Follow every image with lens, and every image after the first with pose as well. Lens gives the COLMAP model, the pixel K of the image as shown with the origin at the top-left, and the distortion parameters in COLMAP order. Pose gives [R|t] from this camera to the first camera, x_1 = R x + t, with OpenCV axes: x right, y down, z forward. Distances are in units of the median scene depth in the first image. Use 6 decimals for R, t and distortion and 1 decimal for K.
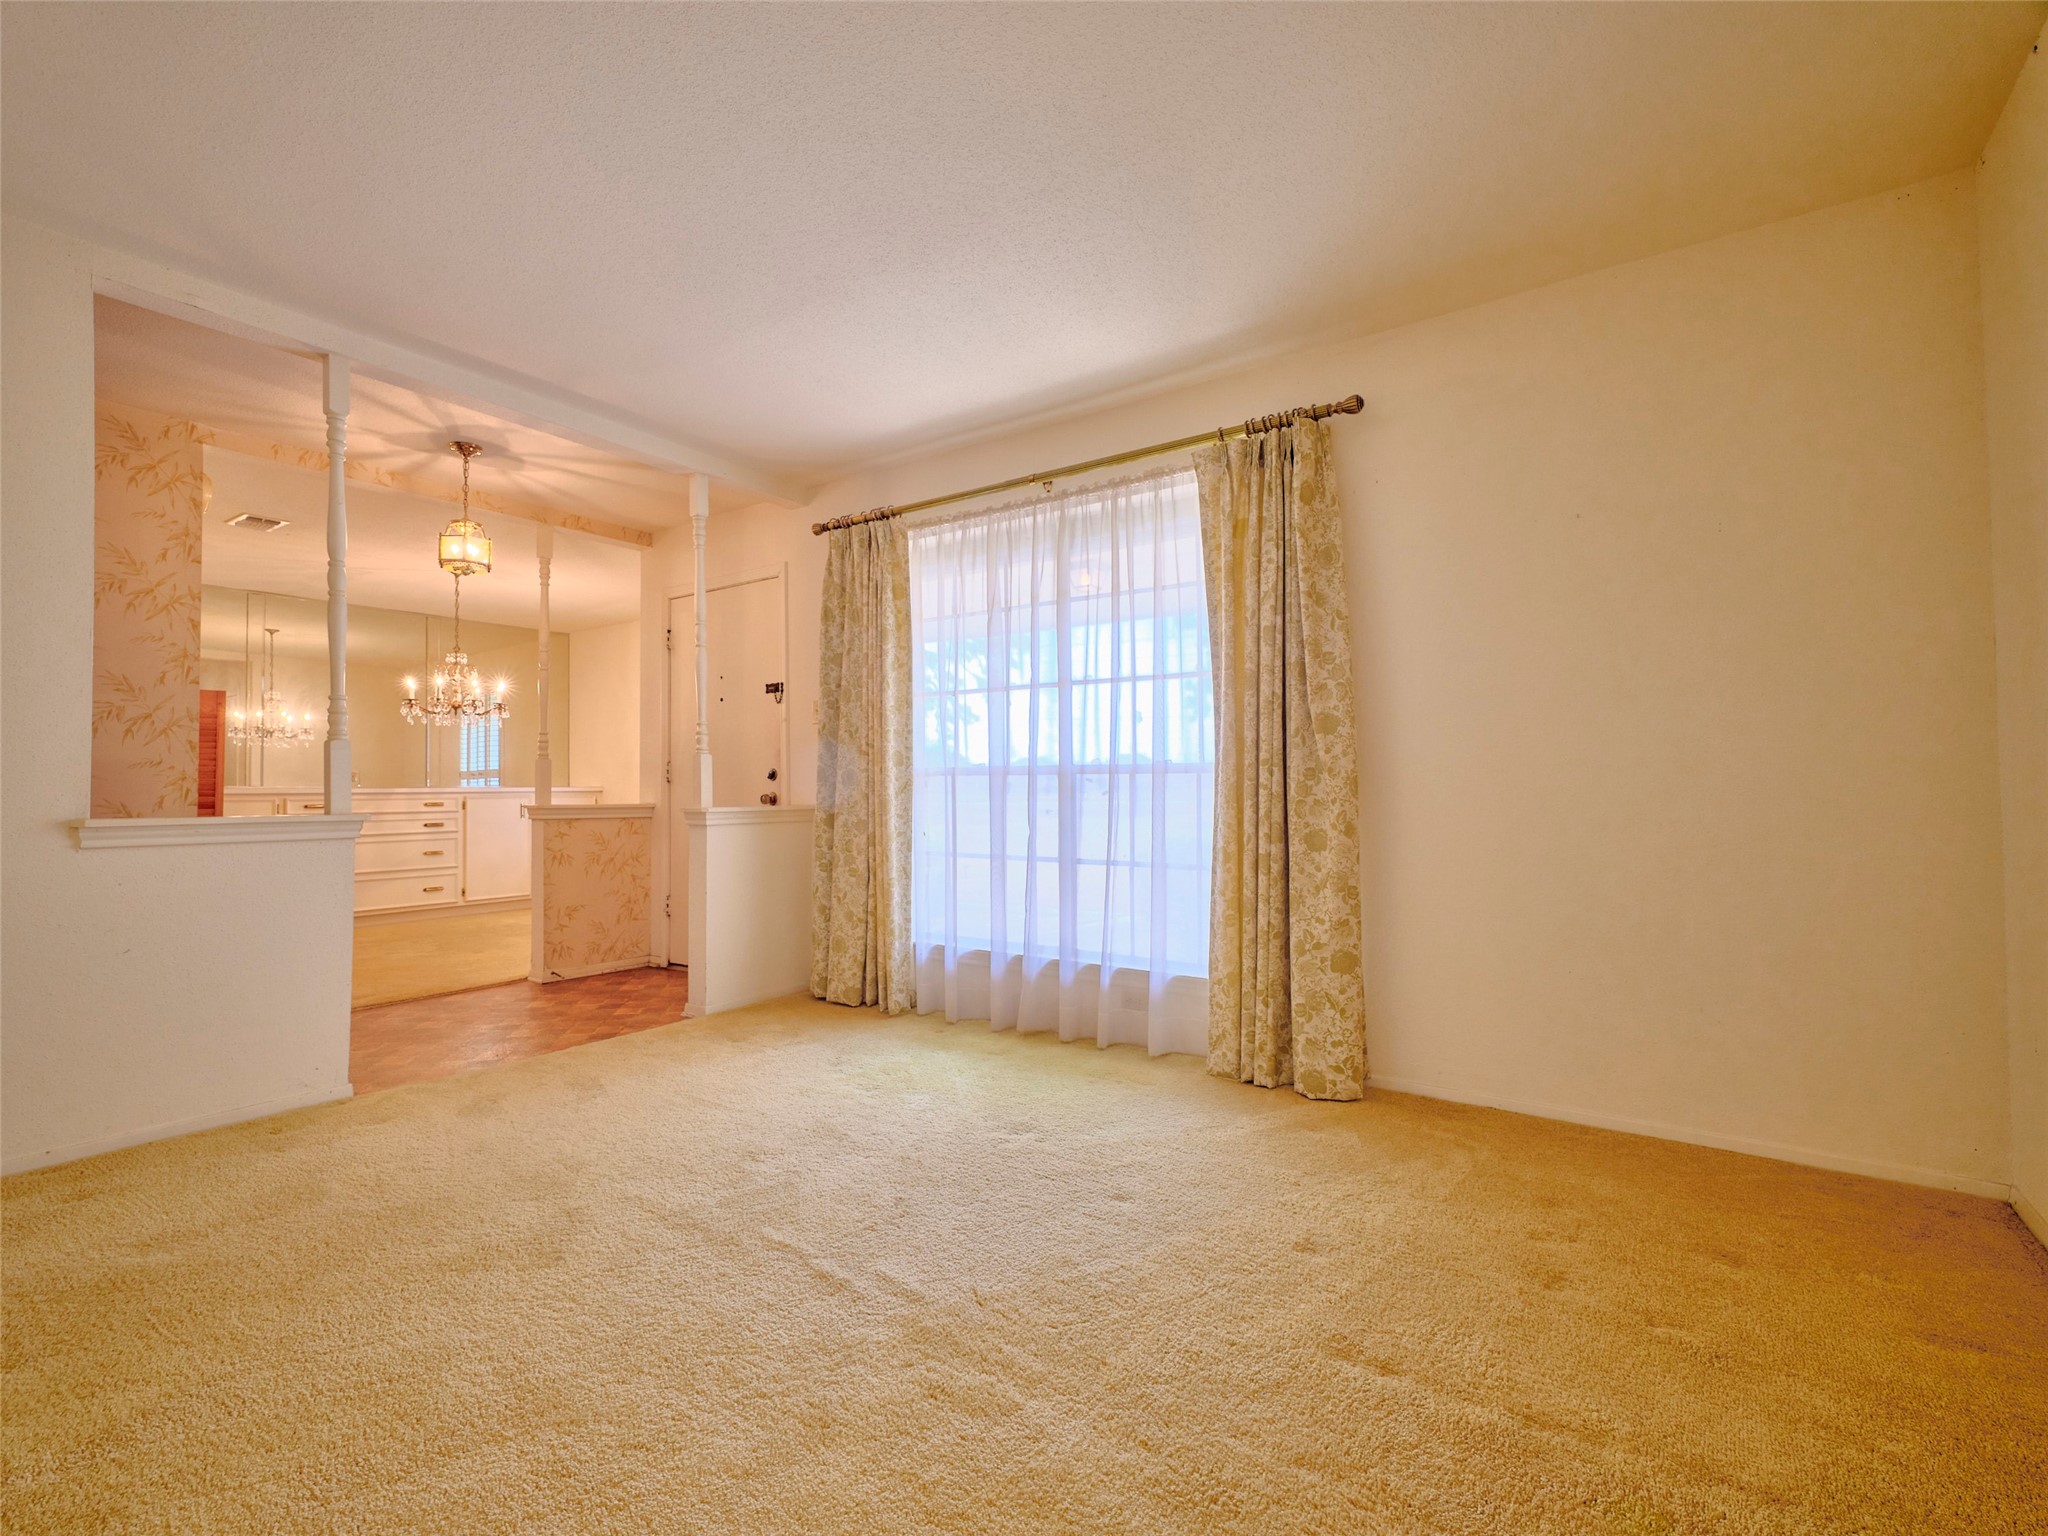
lens RADIAL K [[931.2, 0, 1009.9], [0, 931.2, 768.9], [0, 0, 1]] dist [0.000426, -0.000590]
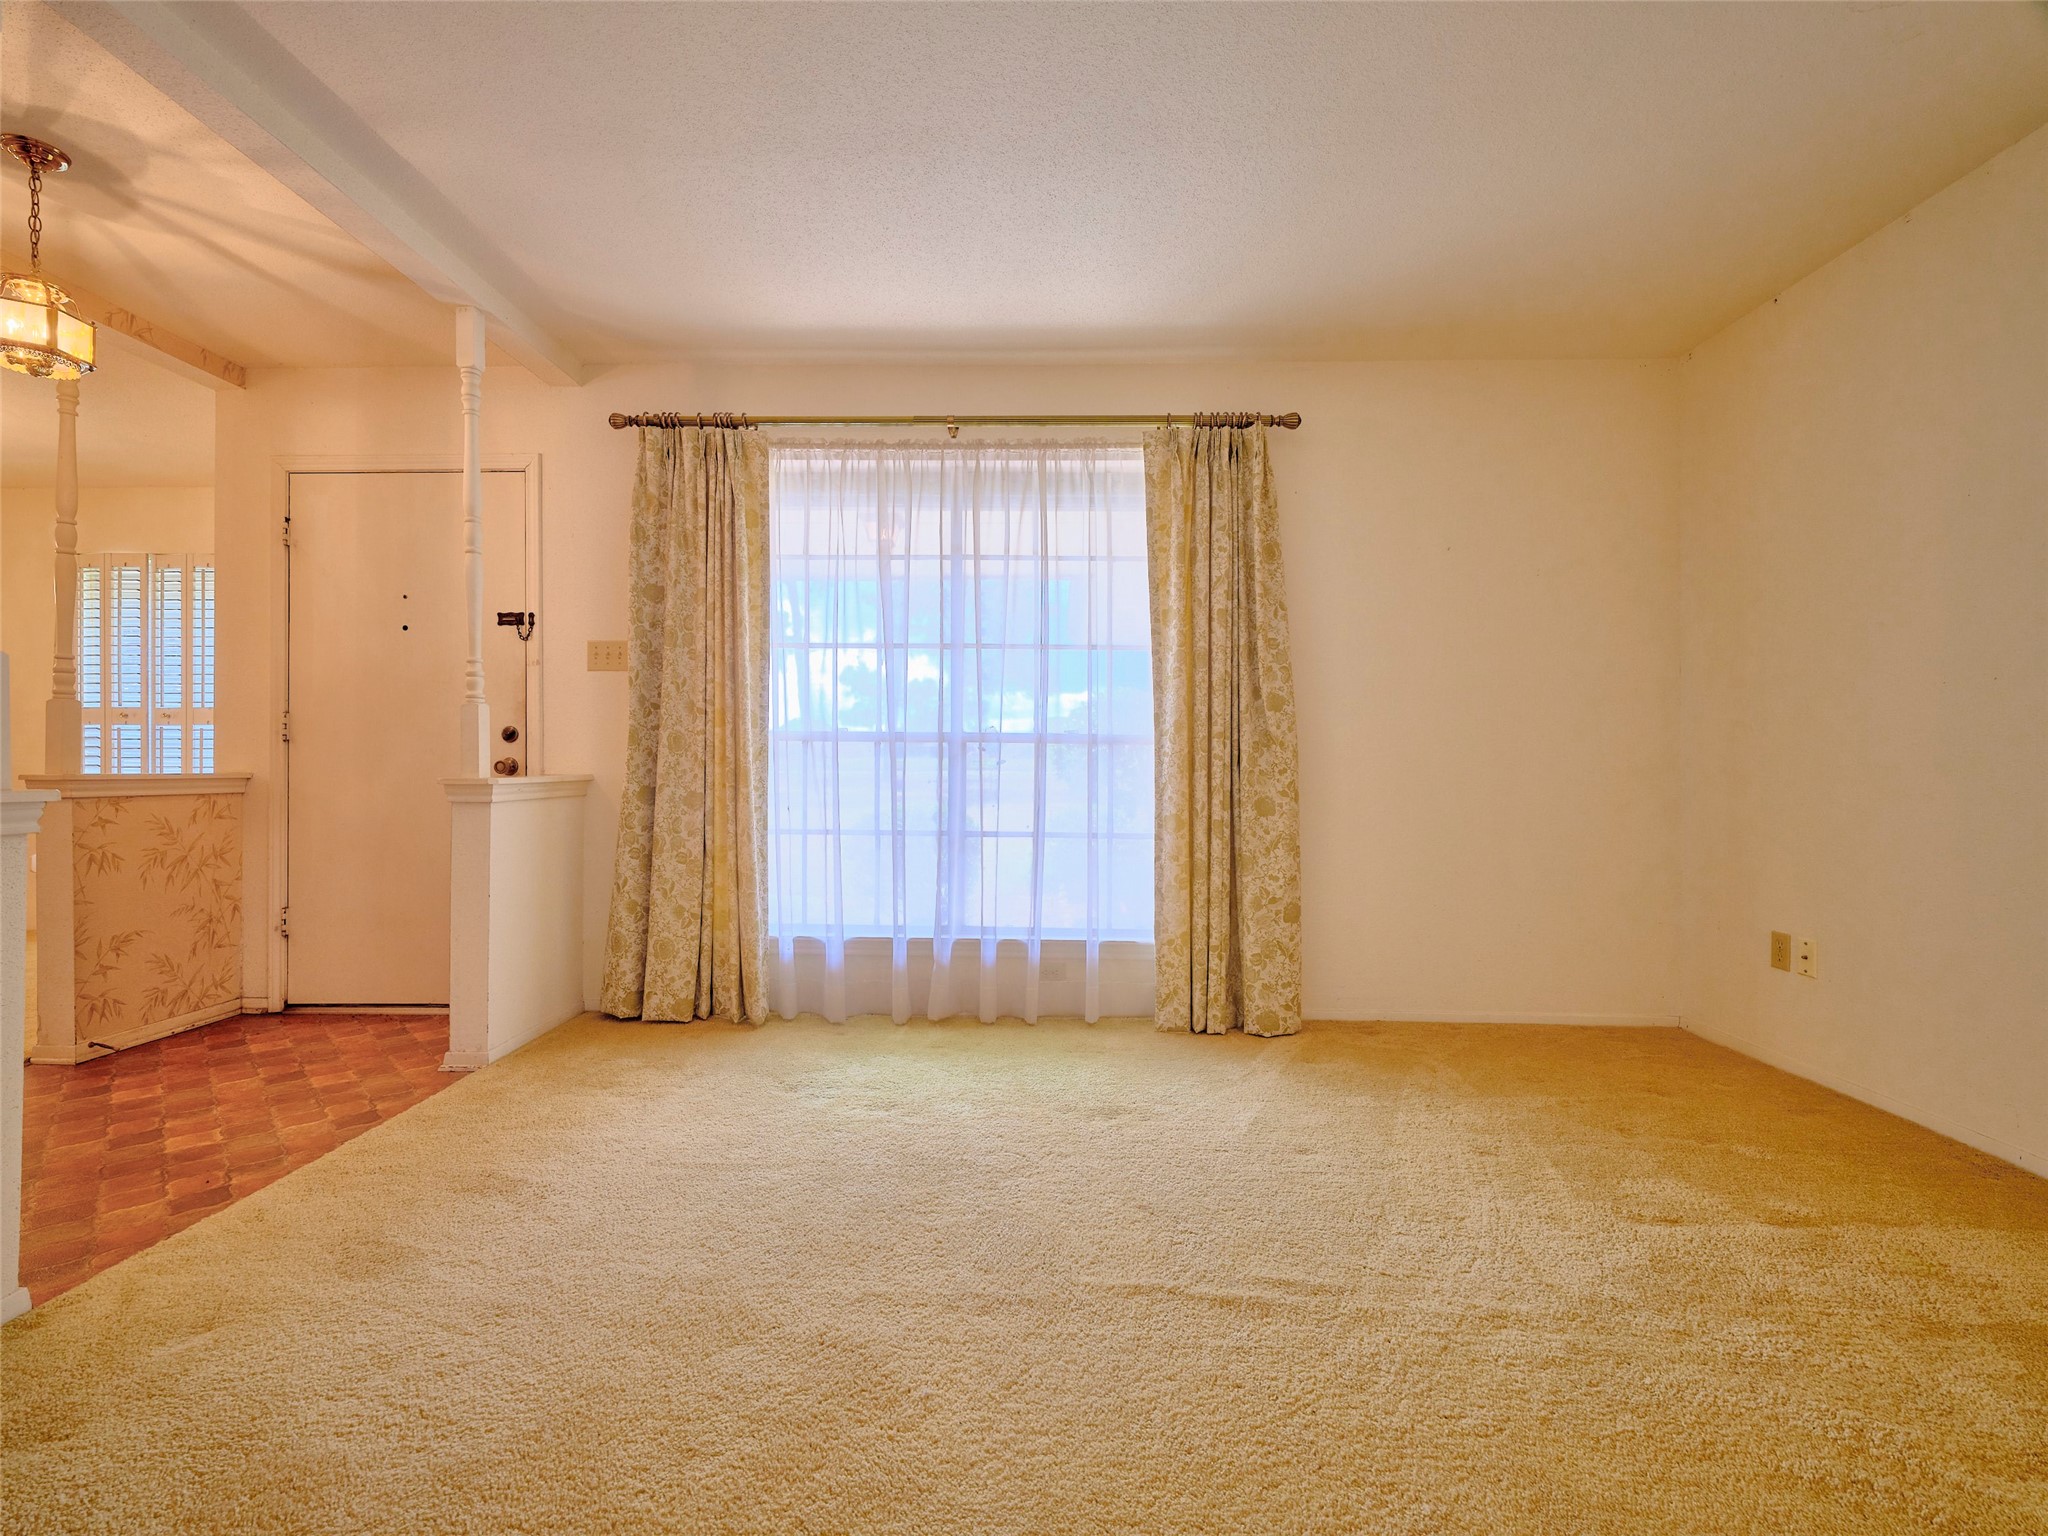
lens RADIAL K [[931.2, 0, 1018.6], [0, 931.2, 761.5], [0, 0, 1]] dist [0.000426, -0.000590]
pose [[0.830640, 0.008745, 0.556742, -0.393333], [-0.021805, 0.999621, 0.016831, 0.007608], [-0.556383, -0.026120, 0.830515, 0.174385]]
